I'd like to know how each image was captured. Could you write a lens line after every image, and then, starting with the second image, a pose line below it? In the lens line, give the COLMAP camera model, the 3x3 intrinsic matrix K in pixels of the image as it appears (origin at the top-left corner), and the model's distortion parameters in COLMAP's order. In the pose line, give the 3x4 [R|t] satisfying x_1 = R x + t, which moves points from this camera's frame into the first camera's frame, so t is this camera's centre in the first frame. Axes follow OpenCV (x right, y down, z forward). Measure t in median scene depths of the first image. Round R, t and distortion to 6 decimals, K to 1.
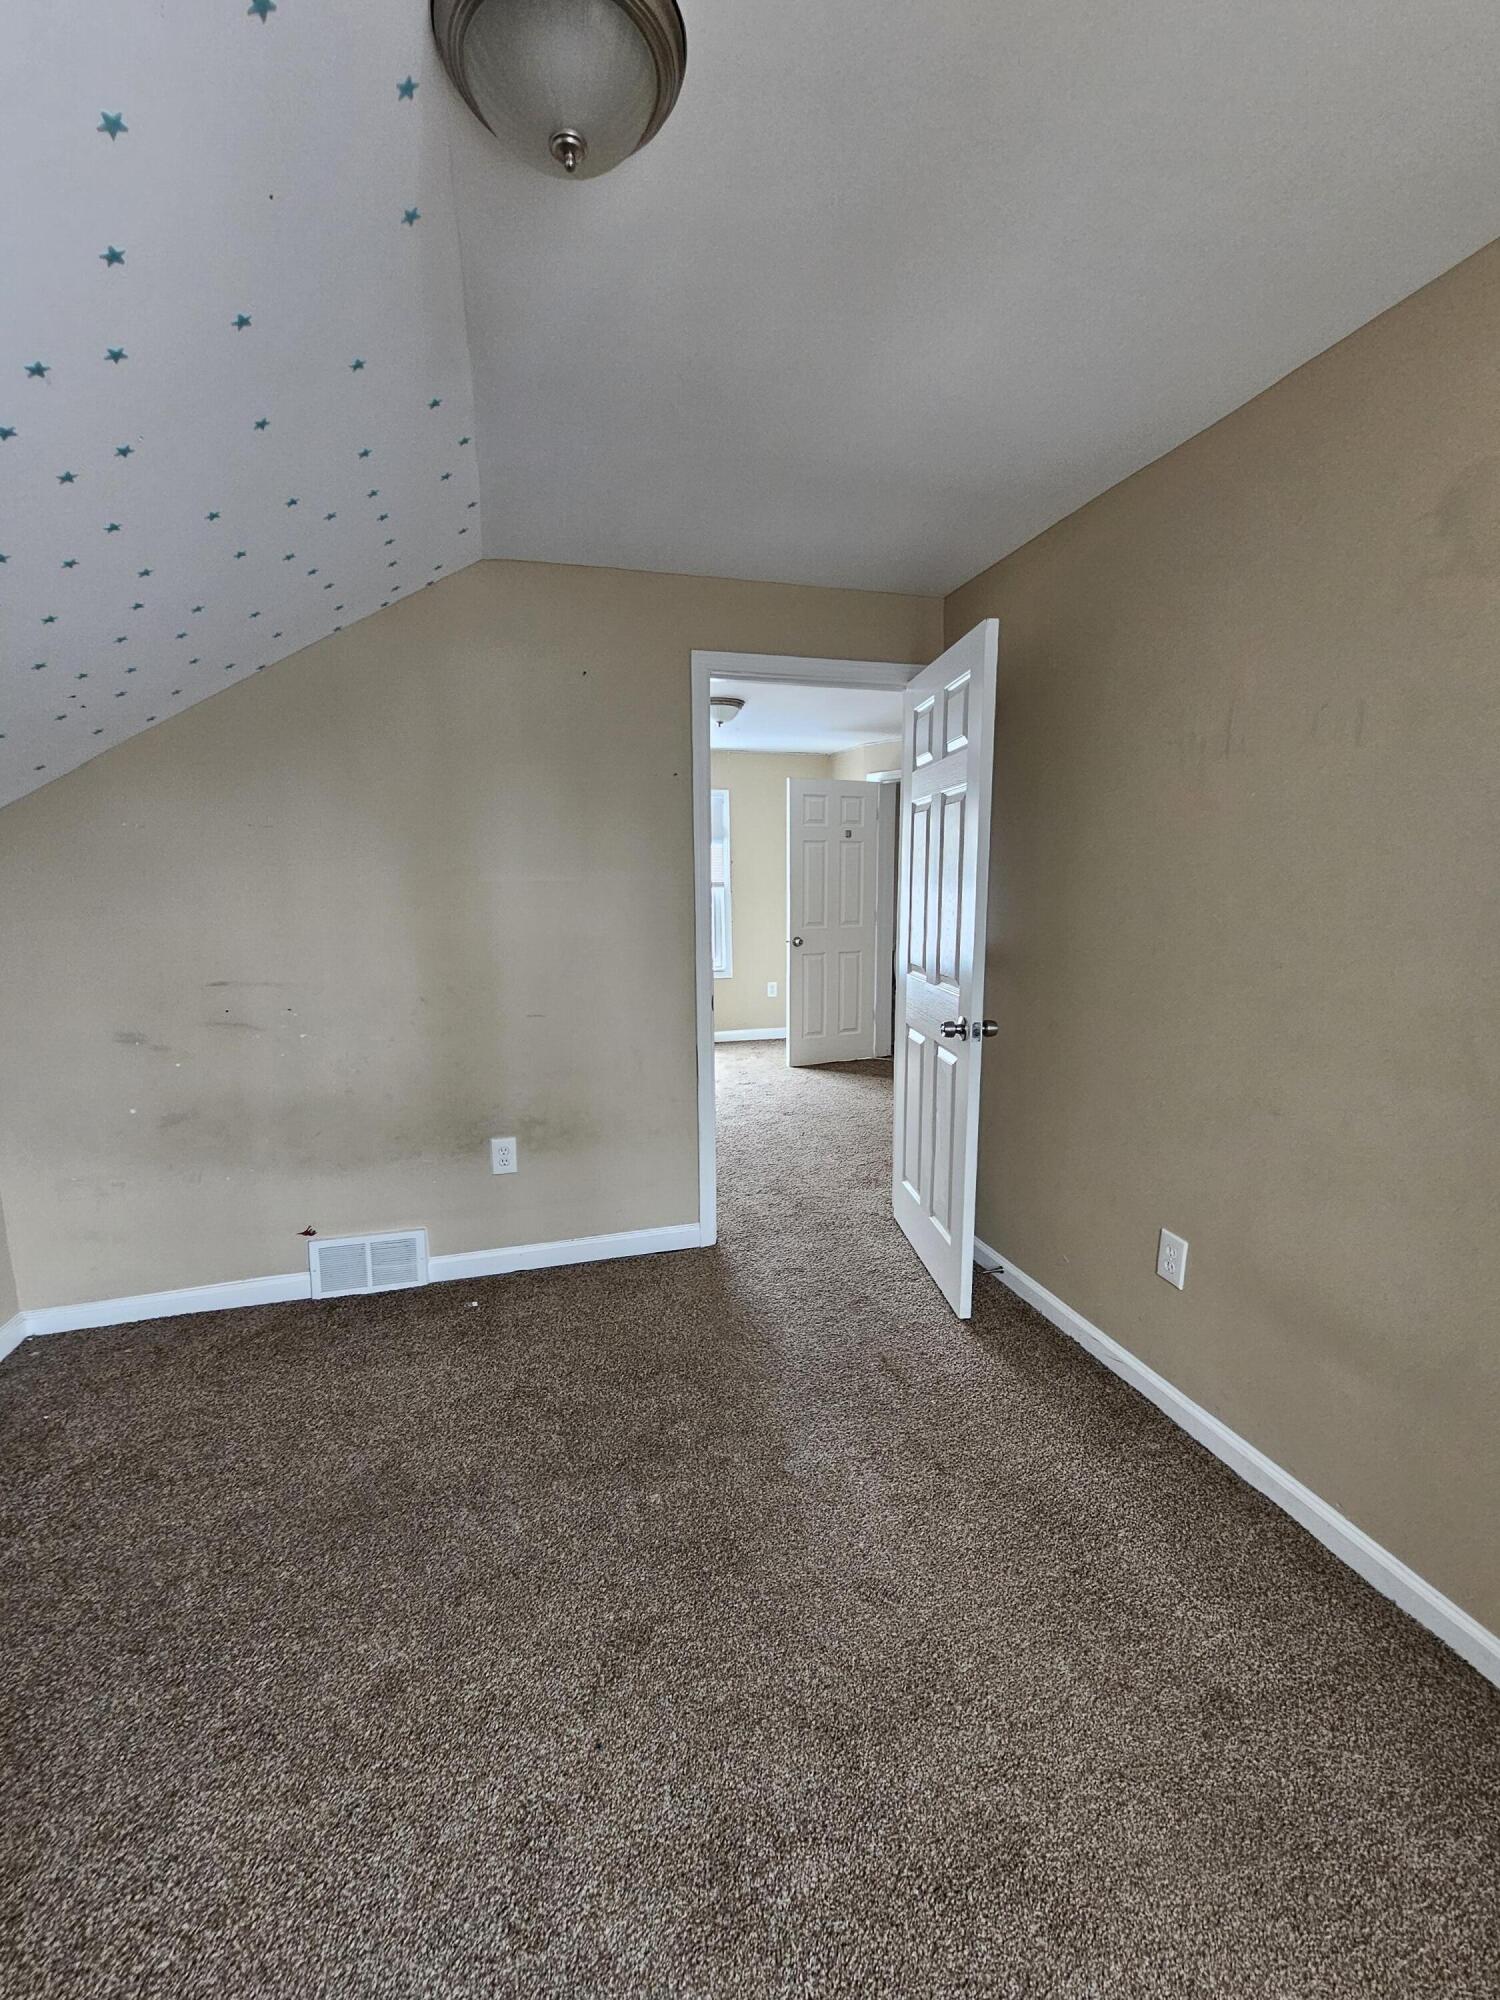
lens RADIAL K [[828.1, 0, 748.9], [0, 828.1, 997.8], [0, 0, 1]] dist [0.001104, 0.000404]
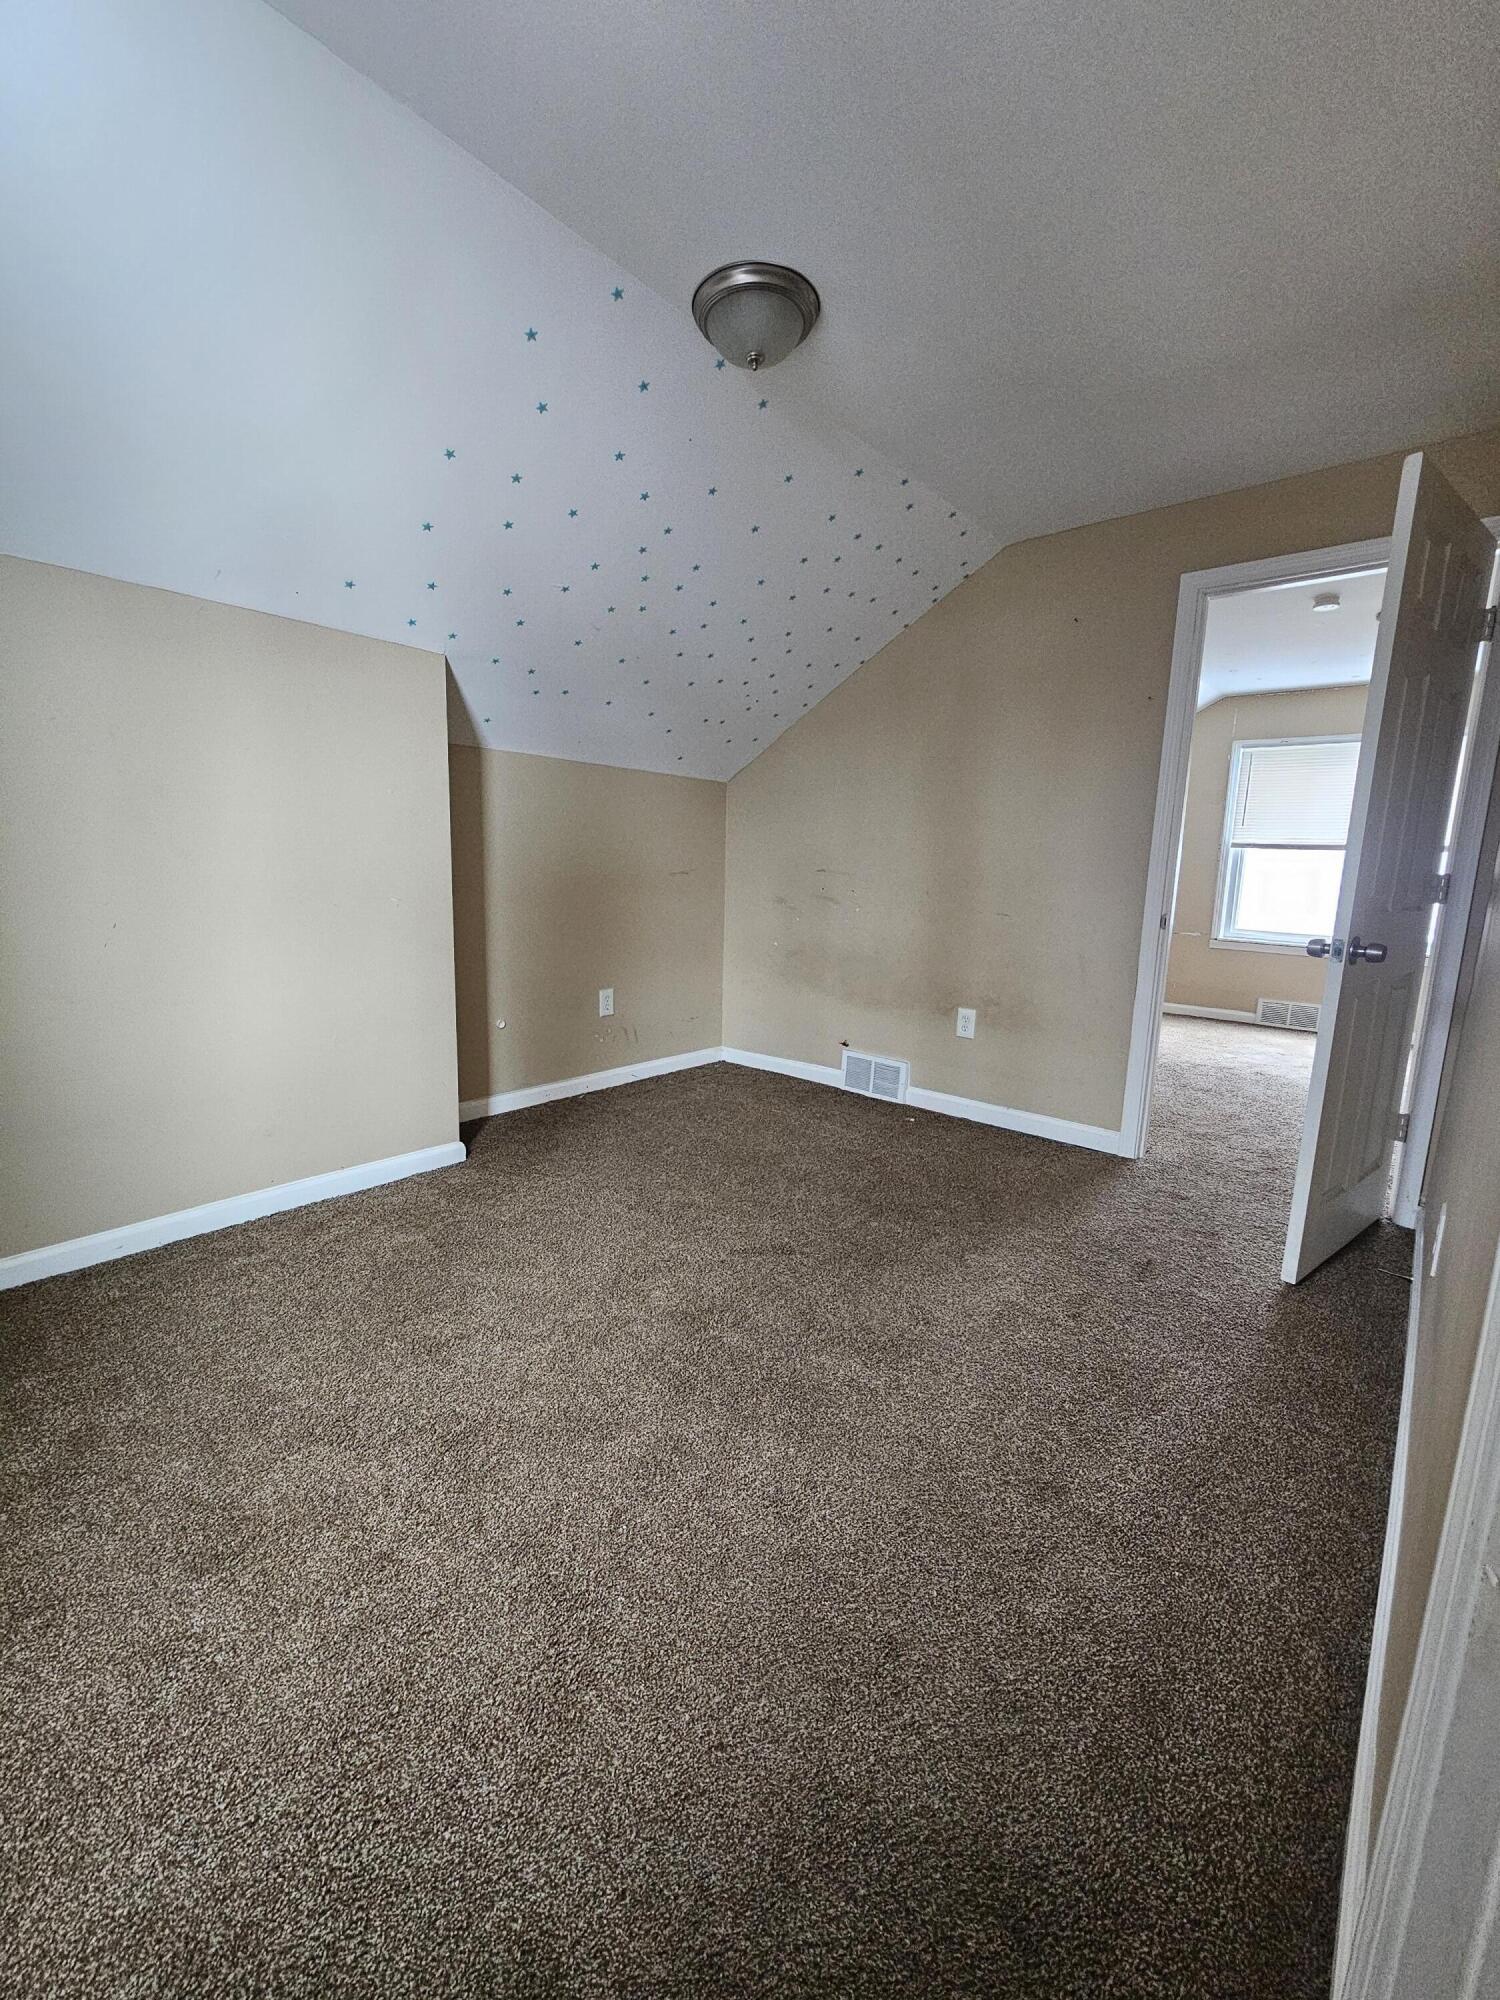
lens RADIAL K [[828.1, 0, 748.9], [0, 828.1, 997.8], [0, 0, 1]] dist [0.001104, 0.000404]
pose [[0.548336, 0.161475, -0.820520, 0.583952], [-0.157101, 0.983602, 0.088582, 0.097226], [0.821369, 0.080332, 0.564713, 0.010306]]
